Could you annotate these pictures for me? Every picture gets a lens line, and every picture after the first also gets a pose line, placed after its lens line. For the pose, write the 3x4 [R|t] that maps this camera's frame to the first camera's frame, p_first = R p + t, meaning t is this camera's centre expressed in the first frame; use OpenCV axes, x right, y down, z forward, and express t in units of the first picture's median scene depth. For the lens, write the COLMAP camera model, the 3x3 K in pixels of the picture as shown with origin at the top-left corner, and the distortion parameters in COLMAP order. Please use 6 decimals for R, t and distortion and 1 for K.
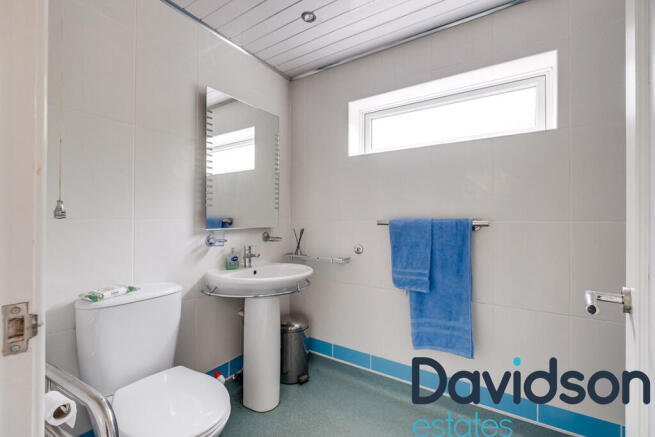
lens RADIAL K [[302.3, 0, 327.5], [0, 302.3, 218.5], [0, 0, 1]] dist [-0.000771, -0.000741]
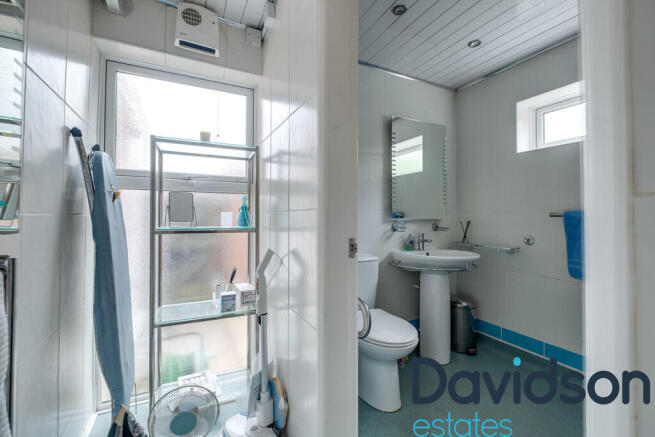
lens RADIAL K [[288.1, 0, 326.1], [0, 288.1, 210.2], [0, 0, 1]] dist [0.004798, -0.000072]
pose [[0.861055, -0.009035, -0.508432, 0.006953], [-0.000146, 0.999838, -0.018014, 0.015792], [0.508512, 0.015586, 0.860914, -0.230757]]
